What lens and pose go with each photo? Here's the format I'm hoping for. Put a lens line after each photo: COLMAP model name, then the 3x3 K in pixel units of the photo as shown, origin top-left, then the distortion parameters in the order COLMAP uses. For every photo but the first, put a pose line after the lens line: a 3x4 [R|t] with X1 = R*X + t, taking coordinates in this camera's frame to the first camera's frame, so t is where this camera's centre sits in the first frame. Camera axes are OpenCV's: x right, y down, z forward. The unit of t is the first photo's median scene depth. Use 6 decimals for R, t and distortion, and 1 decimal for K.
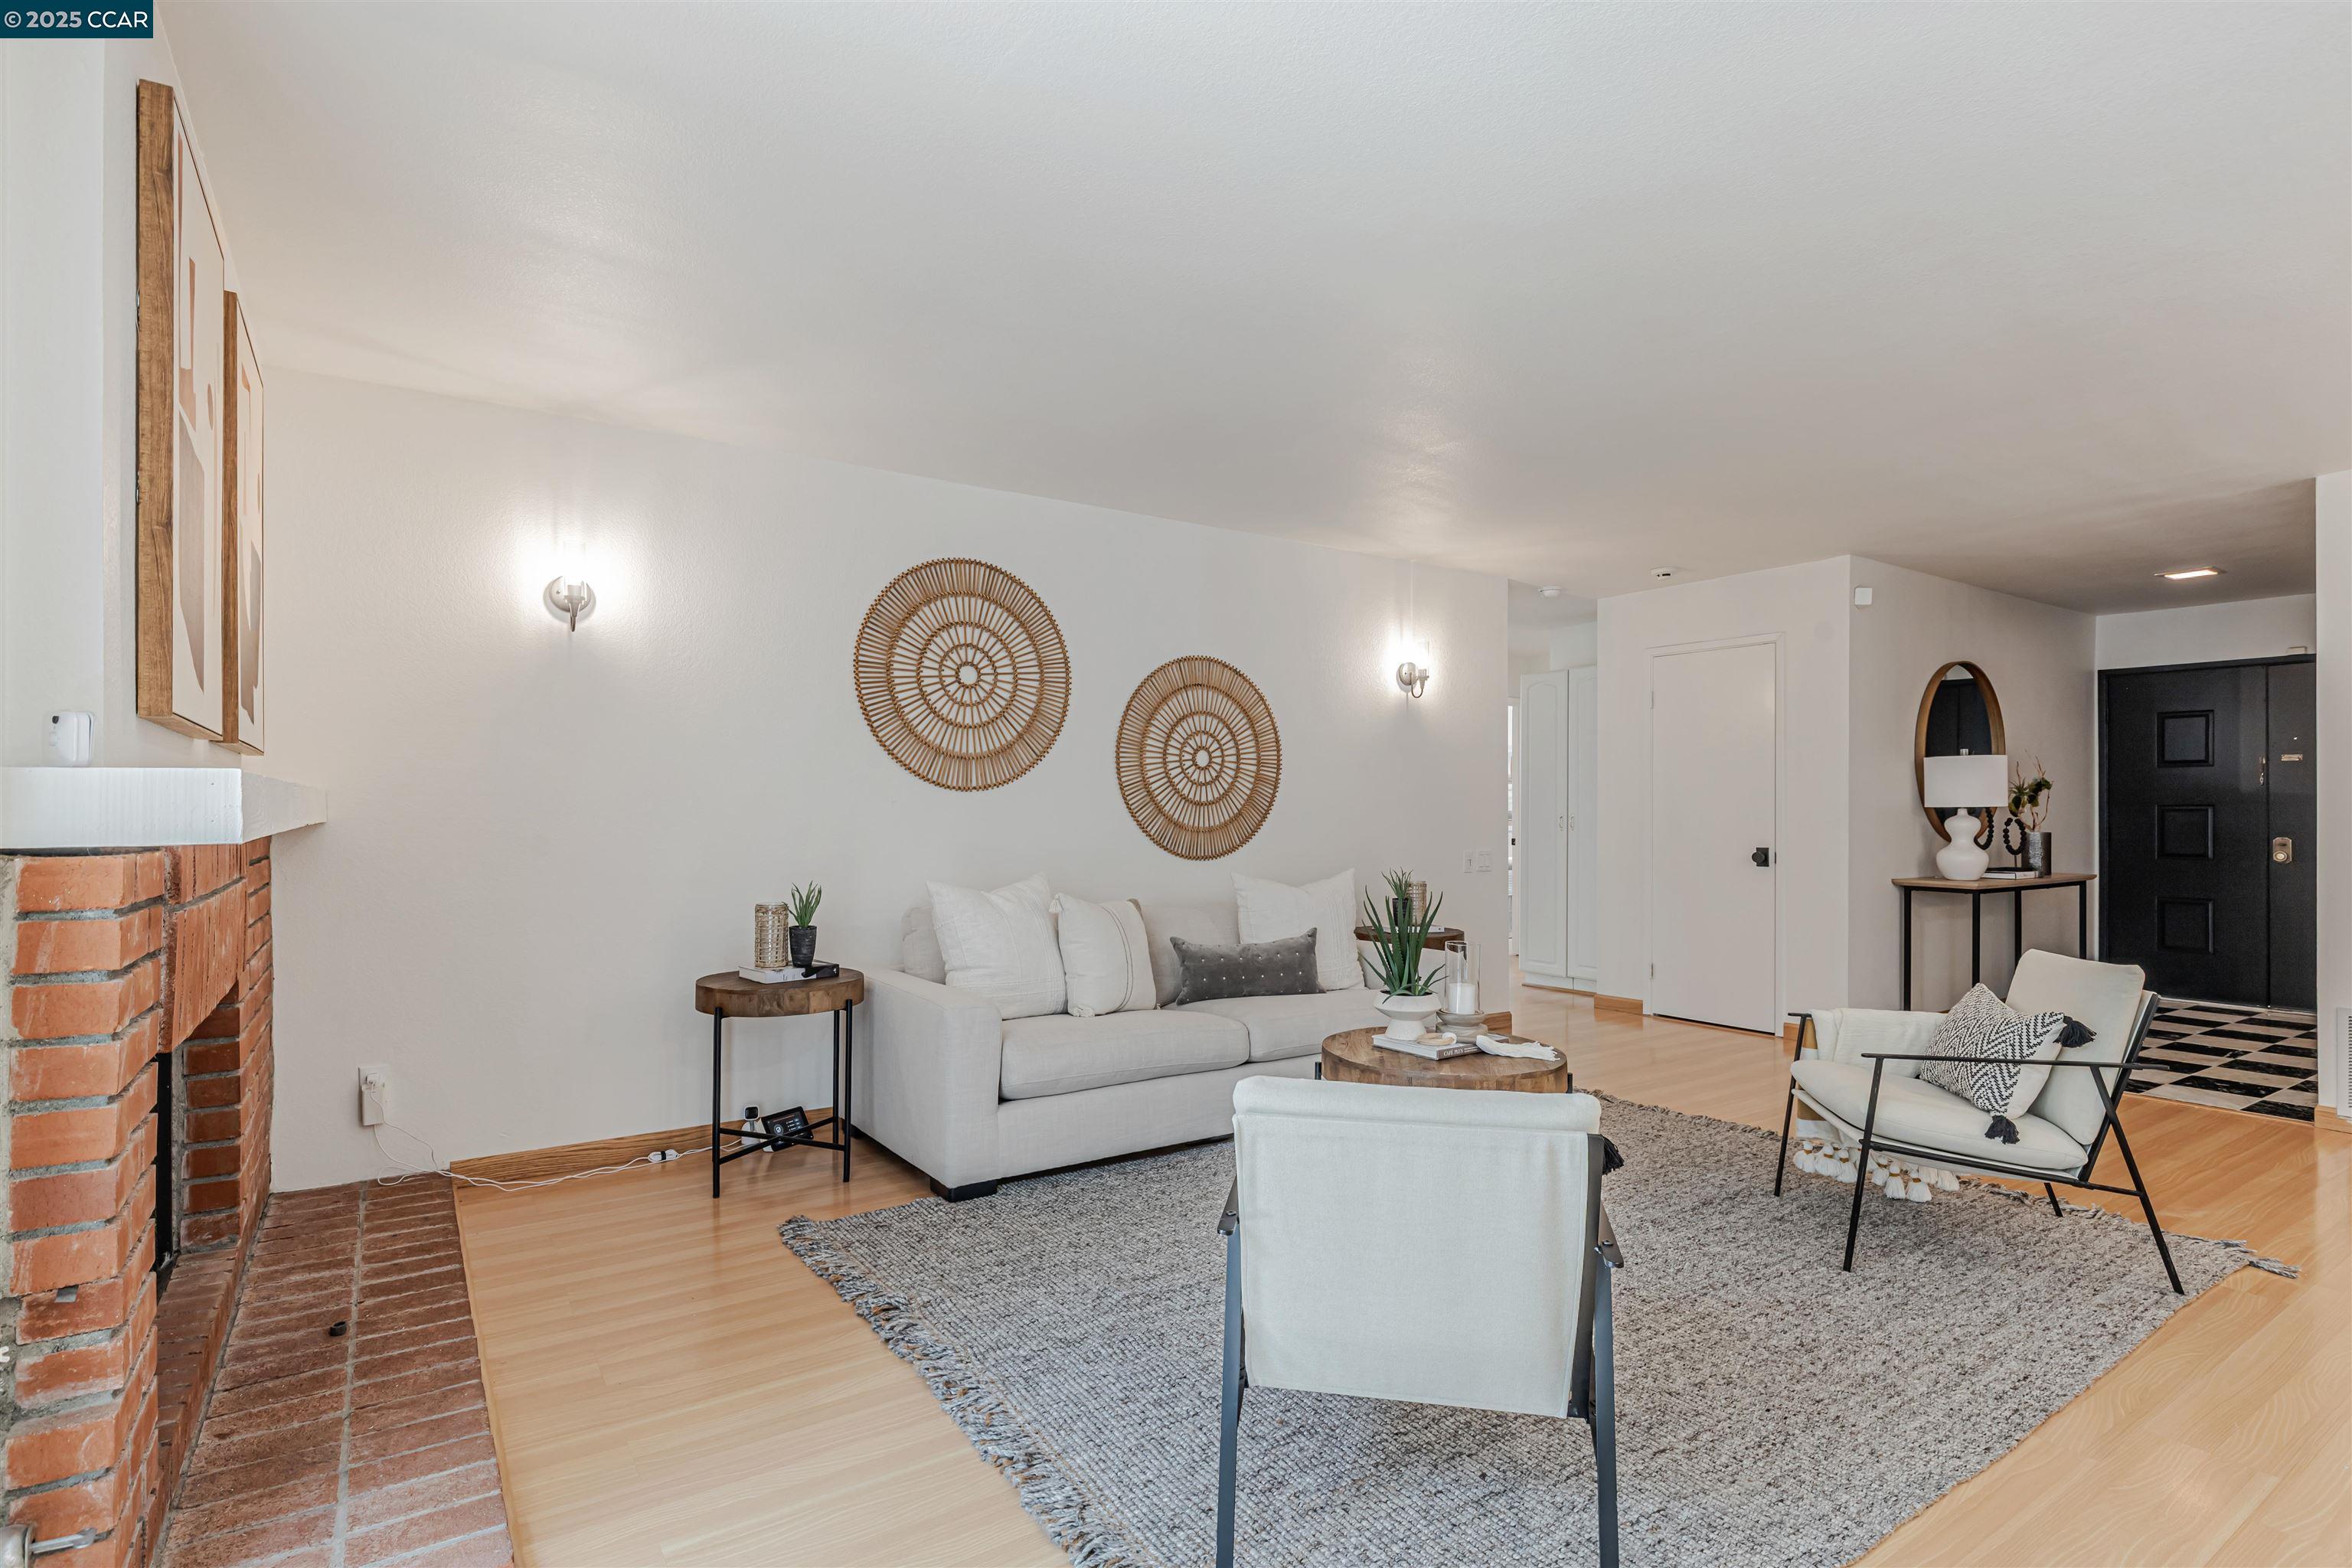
lens RADIAL K [[1157.7, 0, 1188.7], [0, 1157.7, 808.3], [0, 0, 1]] dist [-0.006518, -0.000129]
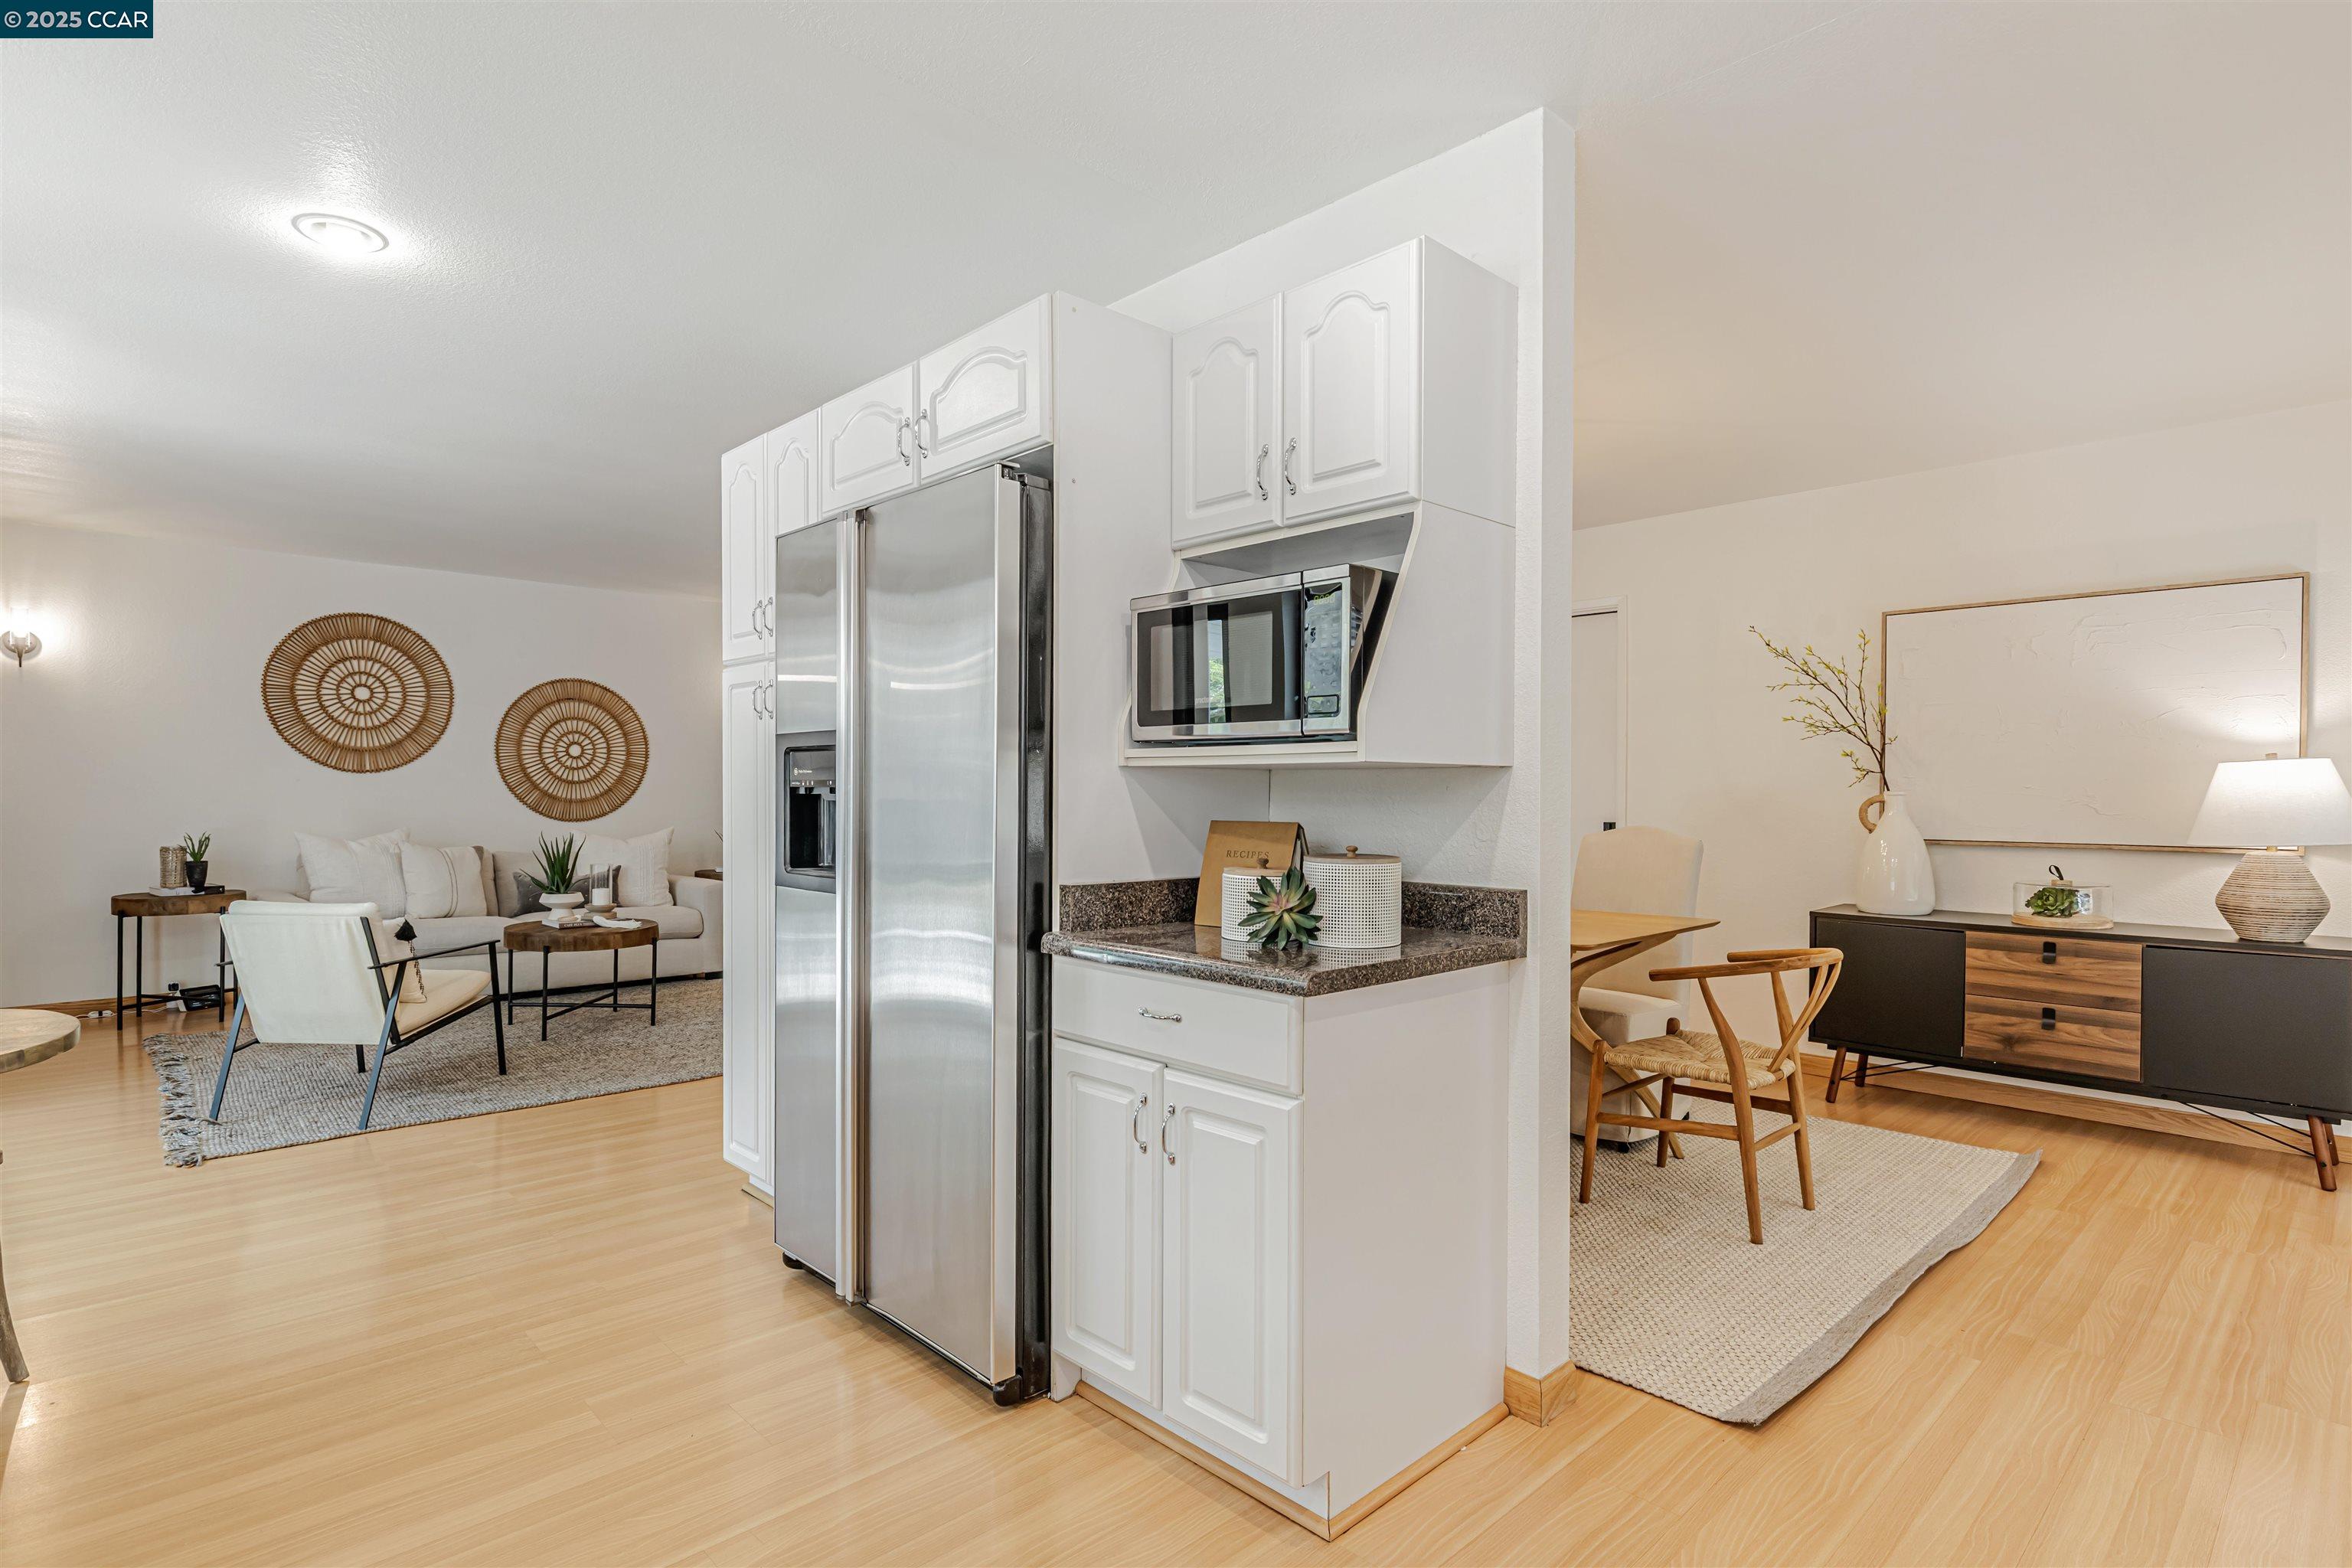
lens RADIAL K [[1157.7, 0, 1174.5], [0, 1157.7, 807.1], [0, 0, 1]] dist [-0.006518, -0.000129]
pose [[0.987903, -0.000401, 0.155072, 0.577959], [-0.002033, 0.999877, 0.015540, 0.003325], [-0.155059, -0.015667, 0.987781, -0.578363]]
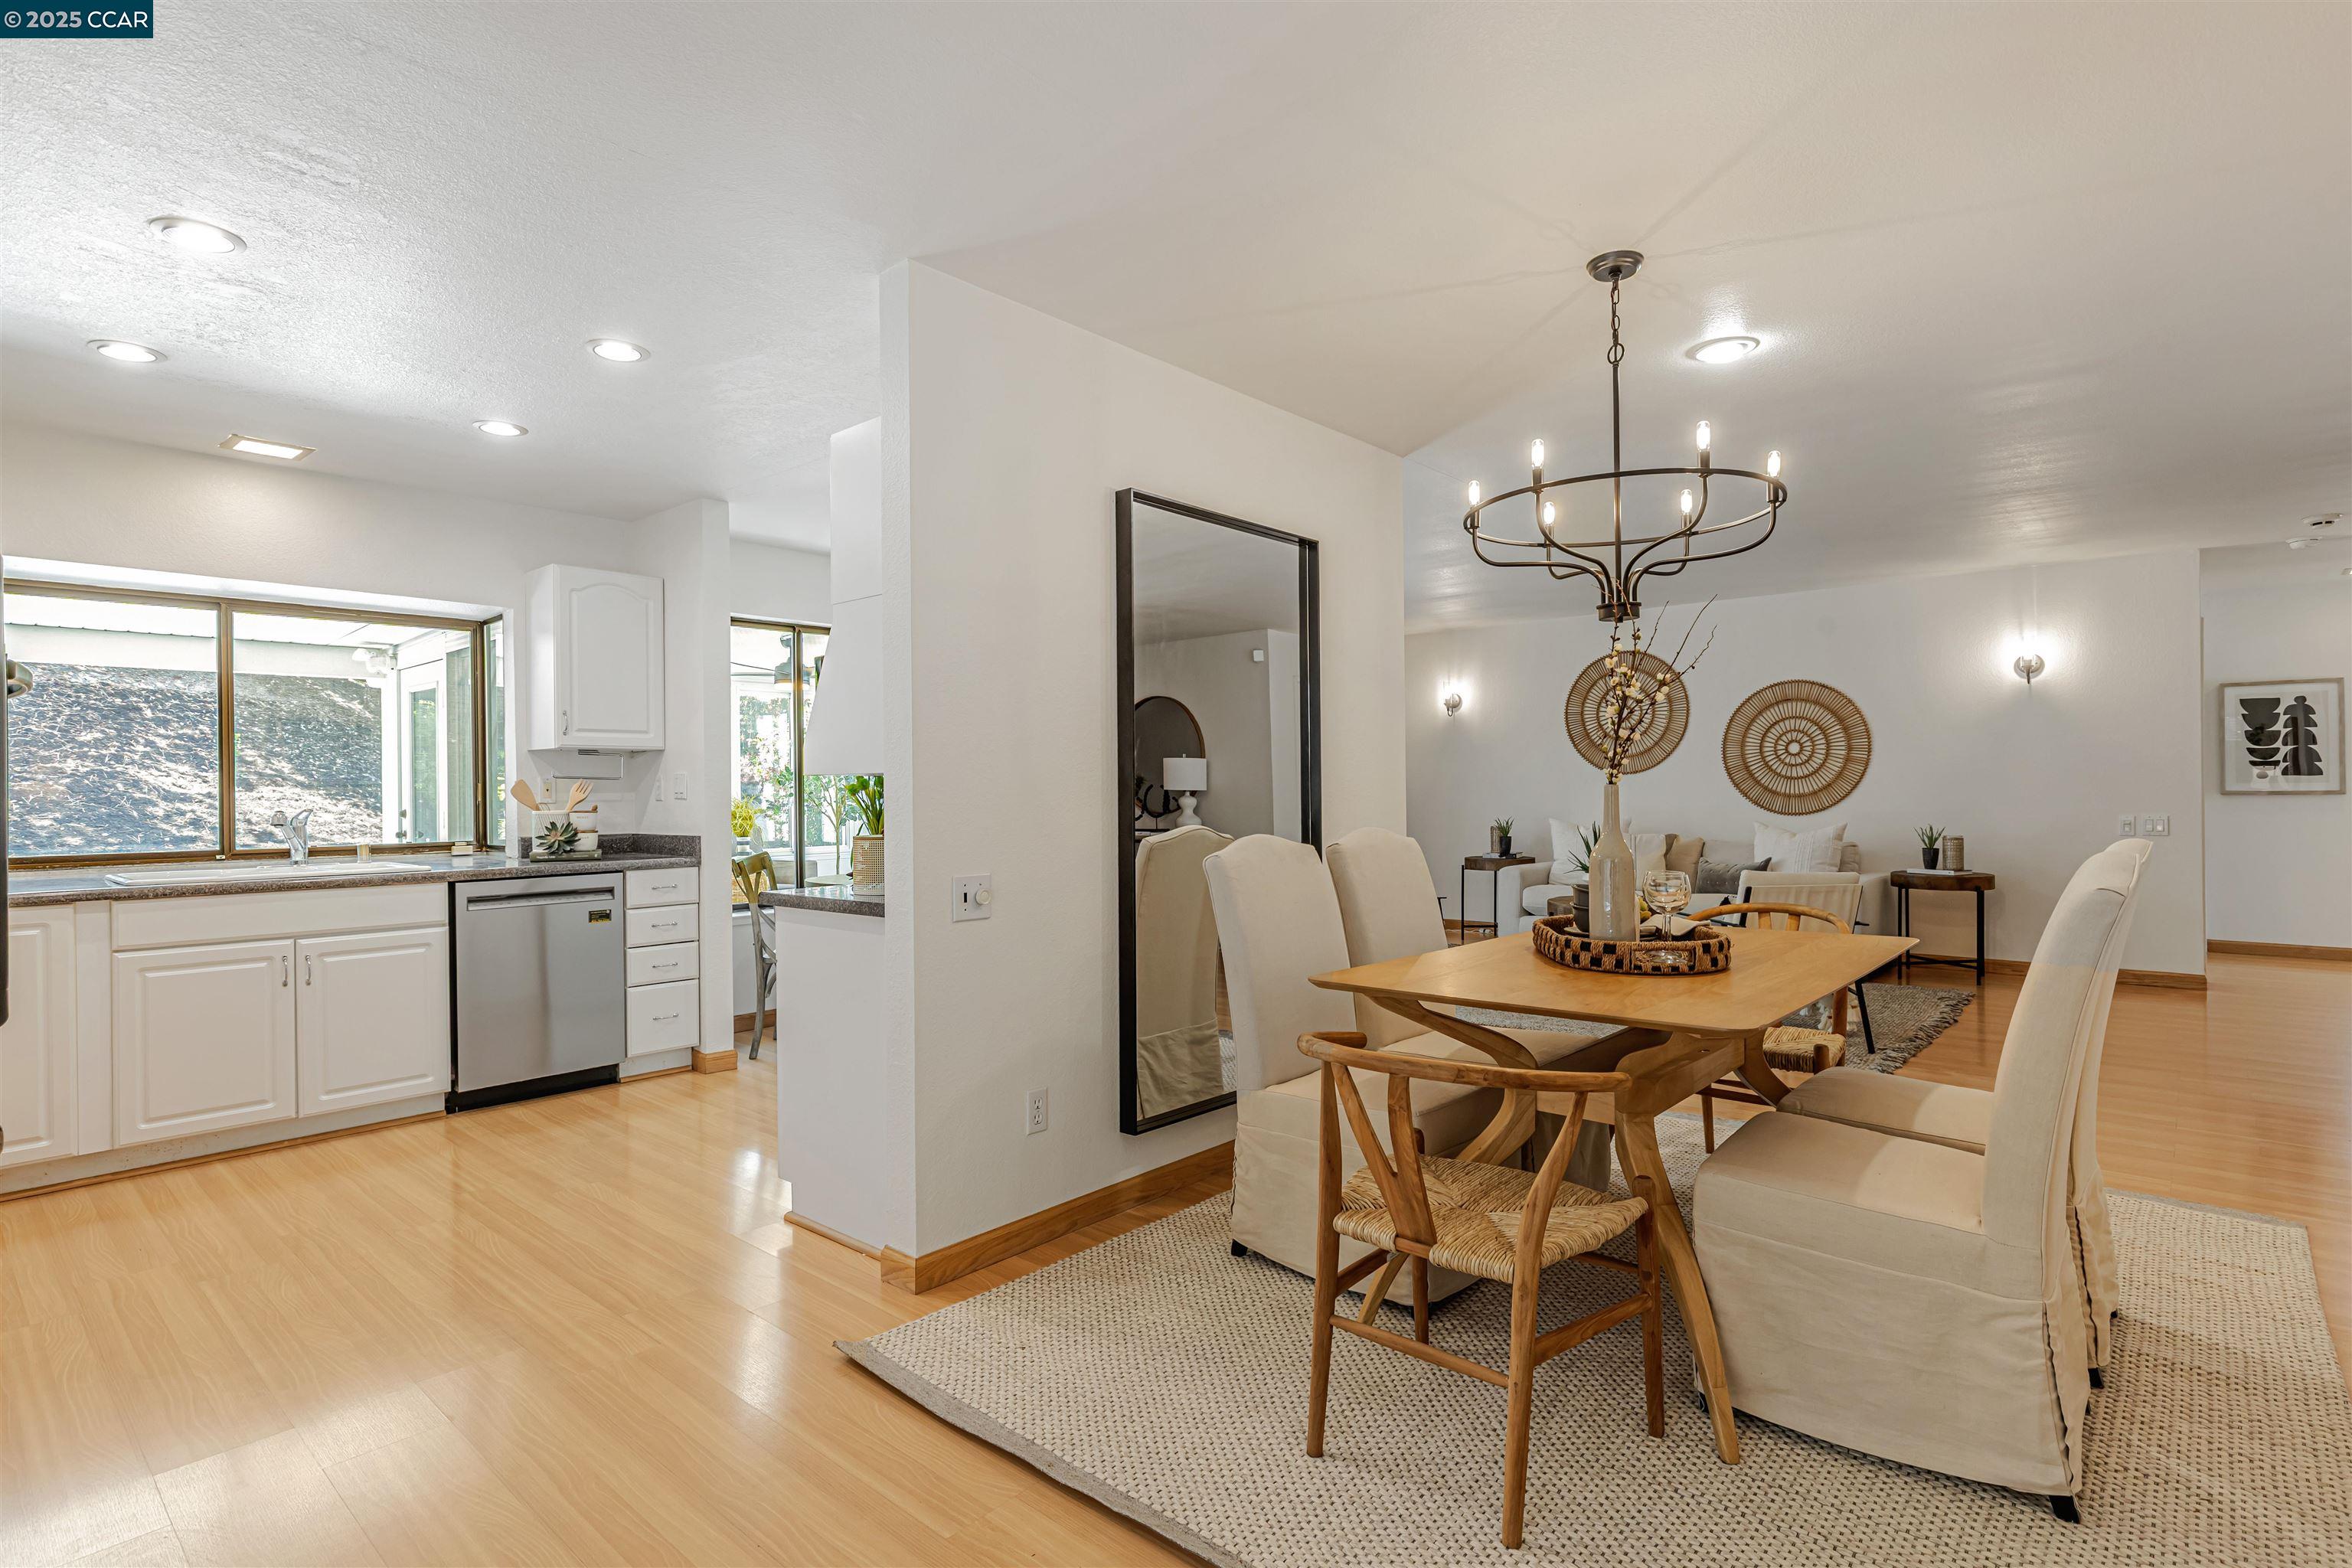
lens RADIAL K [[1157.7, 0, 1179.8], [0, 1157.7, 794.1], [0, 0, 1]] dist [-0.006518, -0.000129]
pose [[0.238443, -0.002158, -0.971154, 1.418190], [0.012396, 0.999923, 0.000822, 0.006305], [0.971077, -0.012235, 0.238451, -0.145455]]
